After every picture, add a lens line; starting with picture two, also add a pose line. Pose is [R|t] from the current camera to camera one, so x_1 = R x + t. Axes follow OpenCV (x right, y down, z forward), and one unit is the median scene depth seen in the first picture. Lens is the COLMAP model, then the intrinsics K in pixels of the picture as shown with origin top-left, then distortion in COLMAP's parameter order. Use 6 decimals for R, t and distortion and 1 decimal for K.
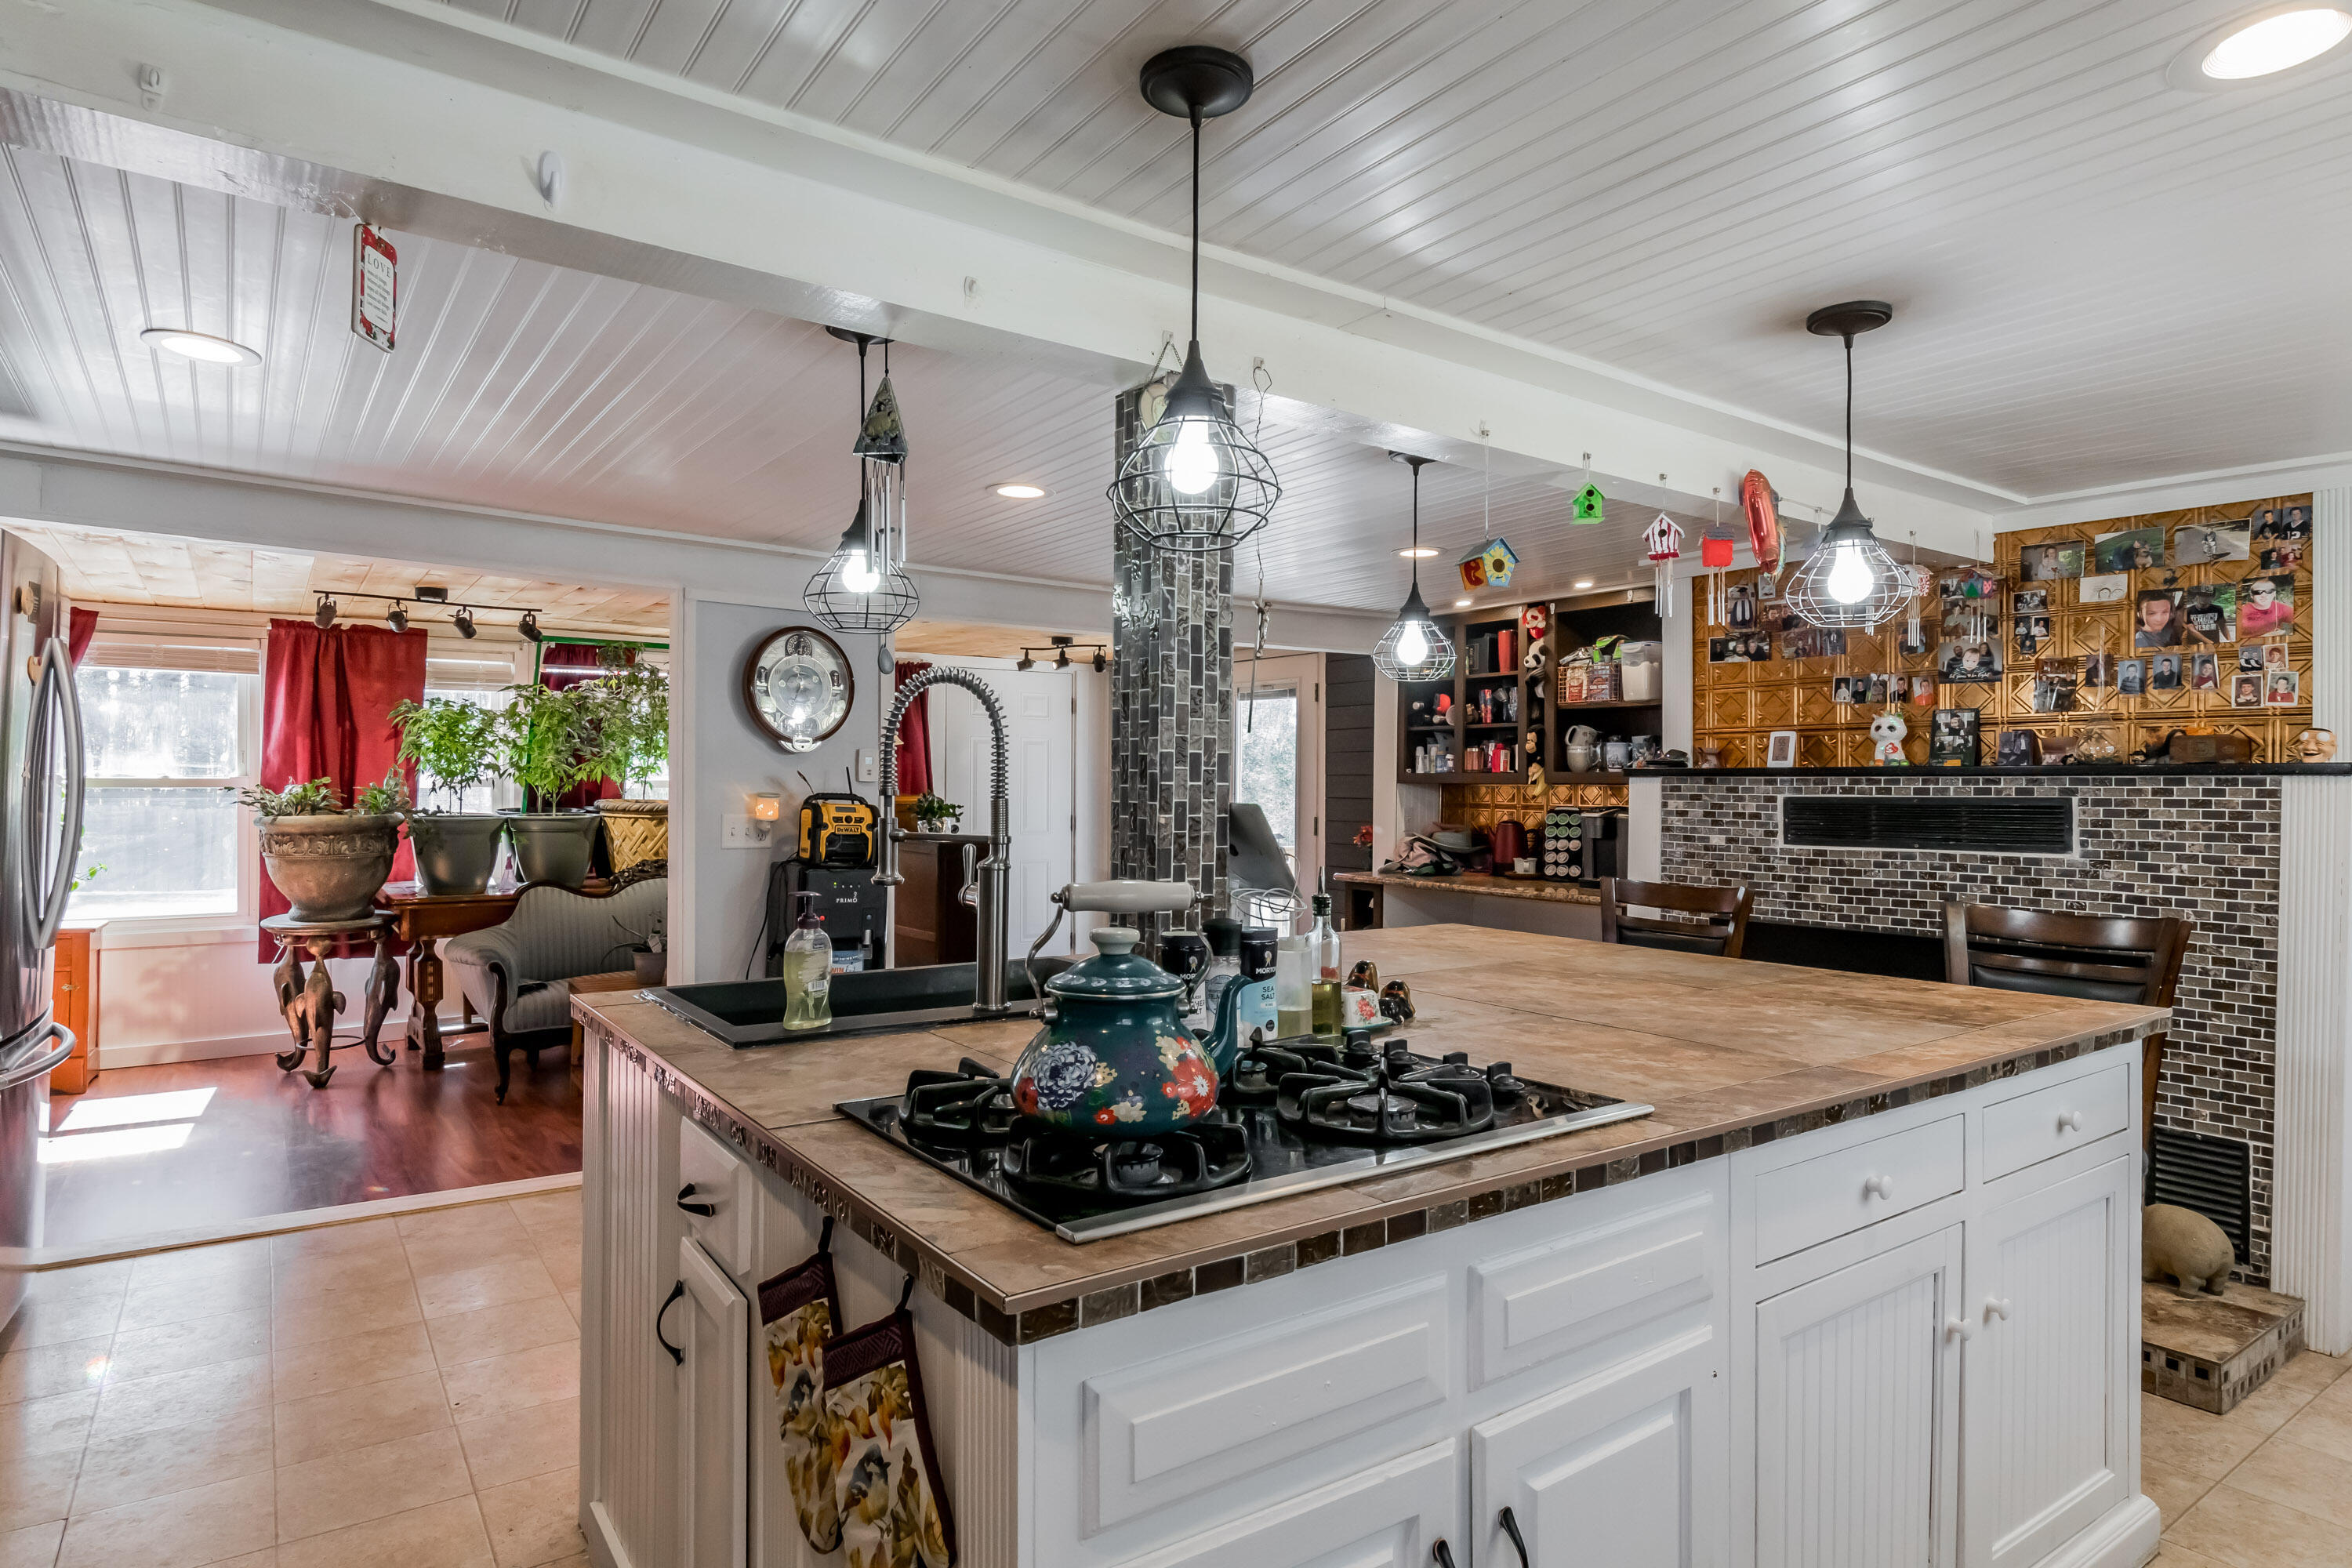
lens RADIAL K [[1327.2, 0, 1176.7], [0, 1327.2, 776.4], [0, 0, 1]] dist [0.002618, 0.000277]
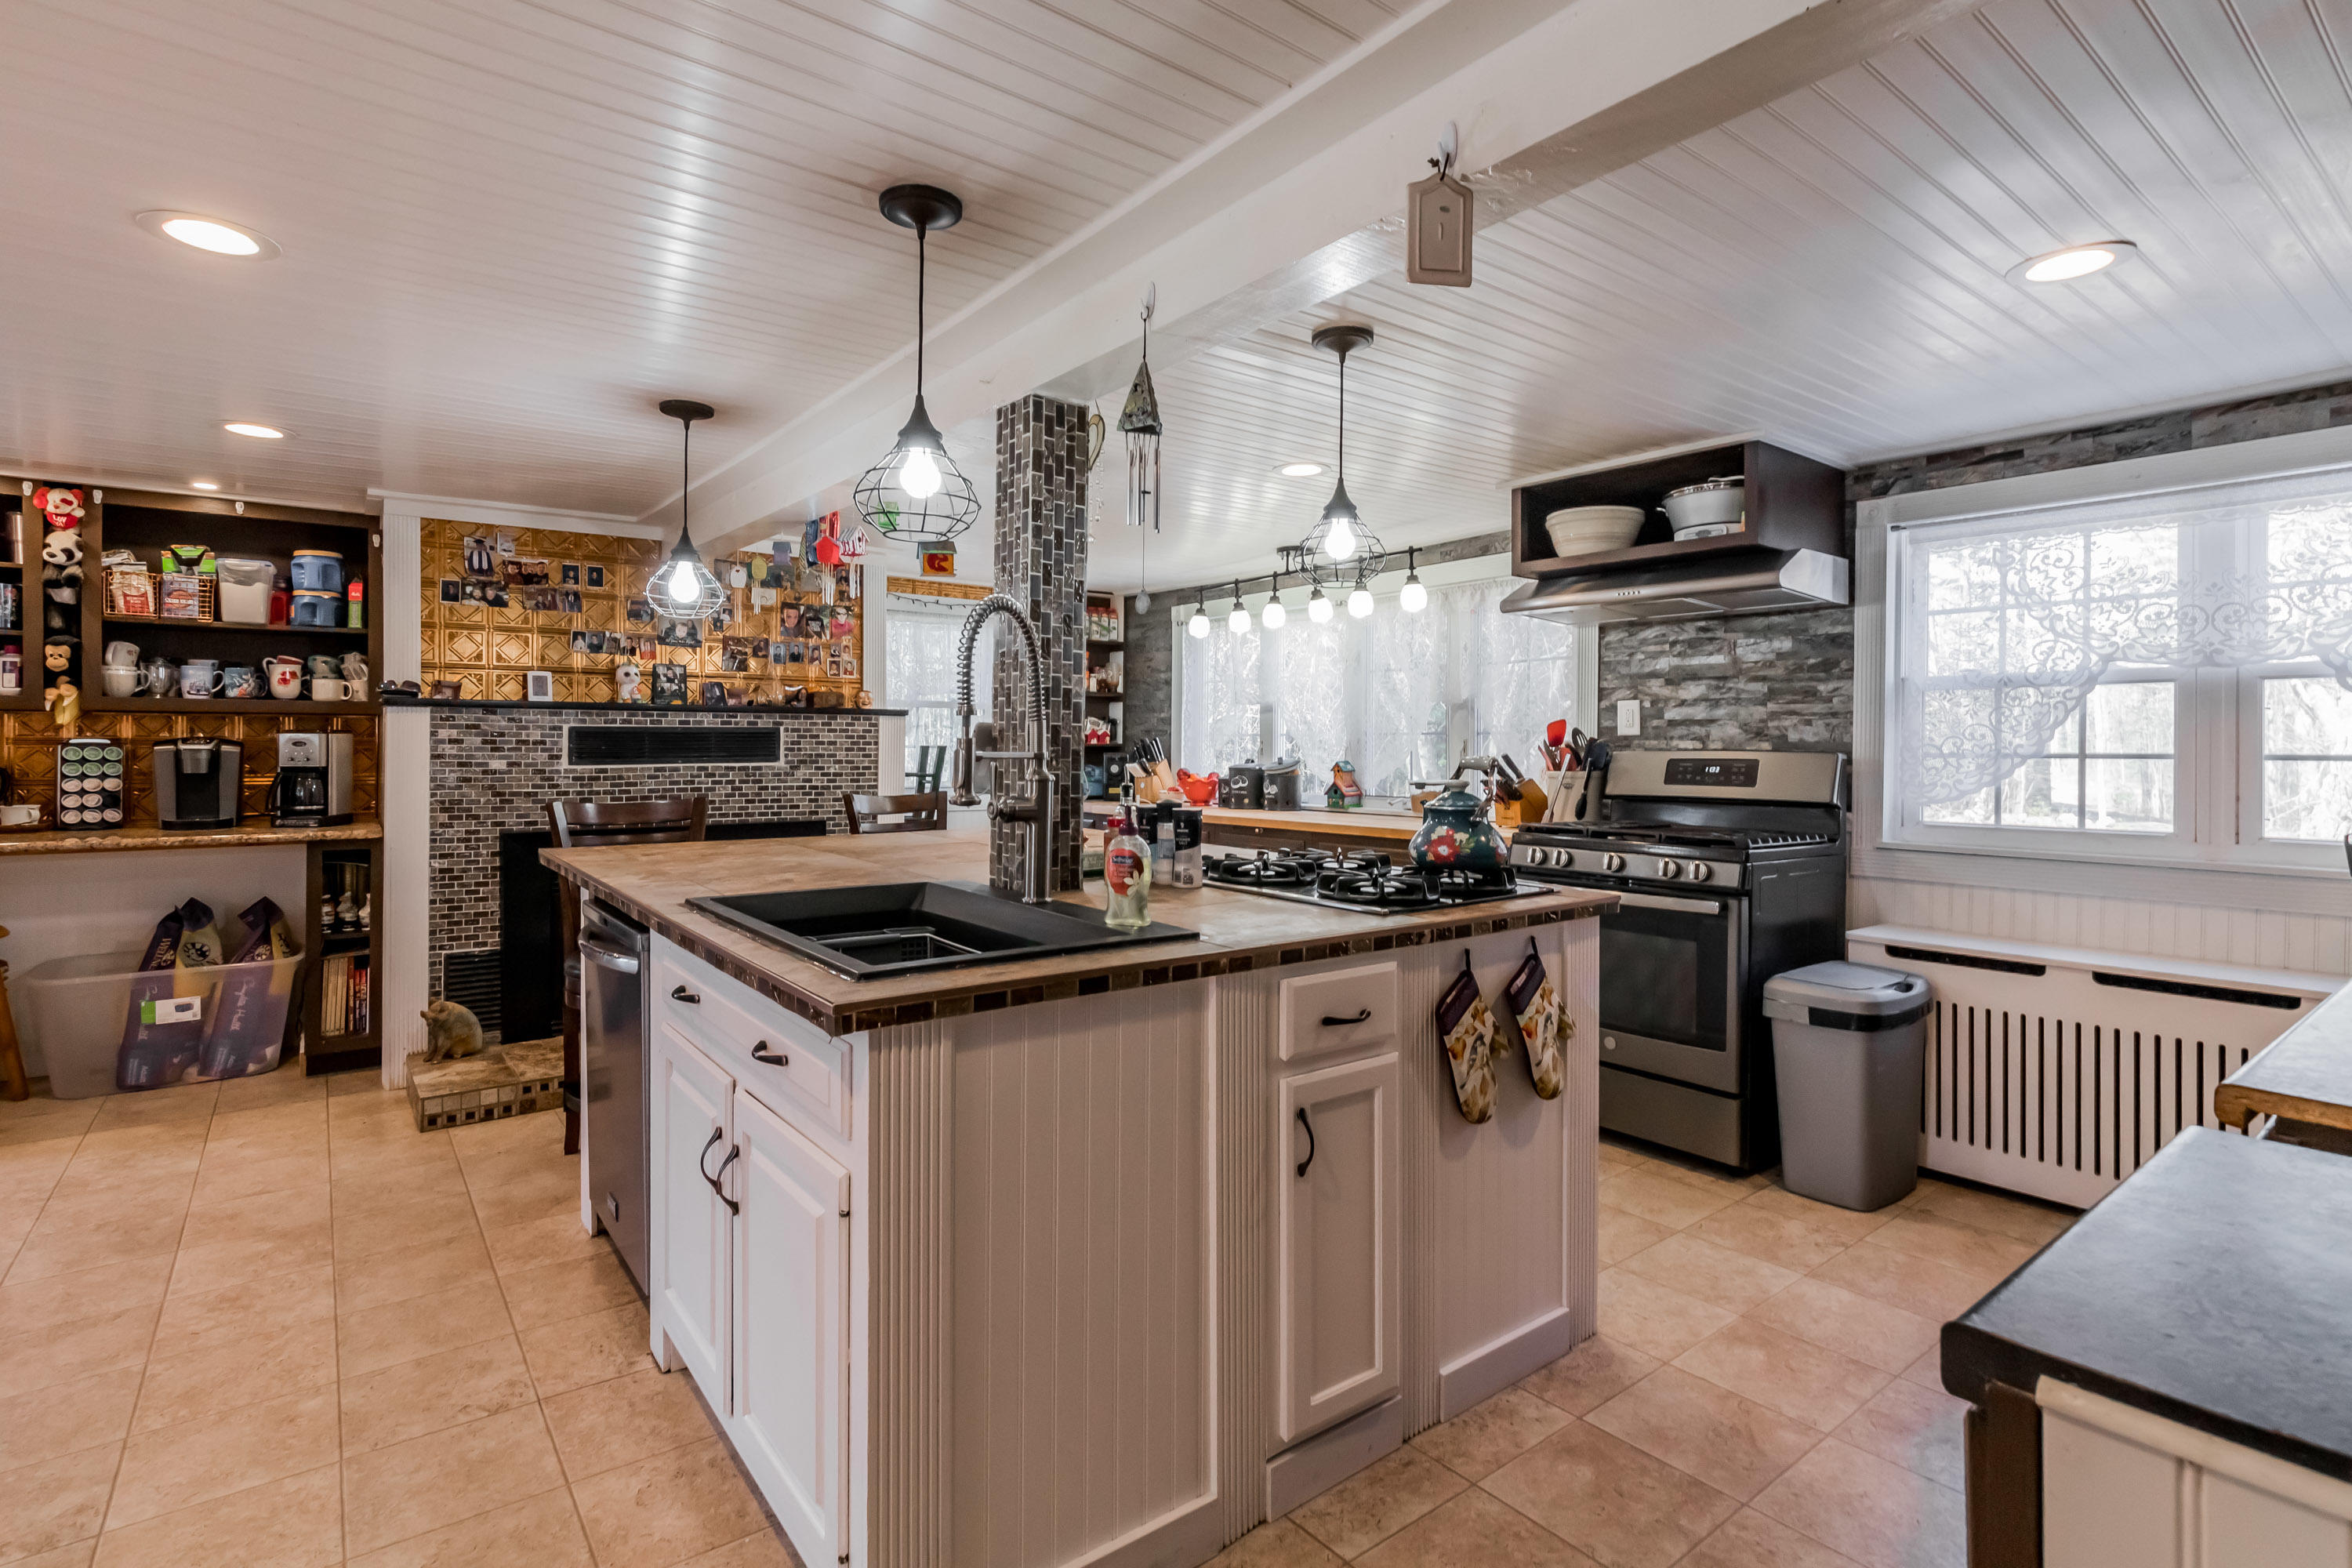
lens RADIAL K [[1113.3, 0, 1210.4], [0, 1113.3, 758.3], [0, 0, 1]] dist [0.001972, 0.000919]
pose [[-0.043464, -0.022568, 0.998800, -0.575878], [-0.012983, 0.999673, 0.022022, 0.014319], [-0.998971, -0.012010, -0.043742, 0.449152]]
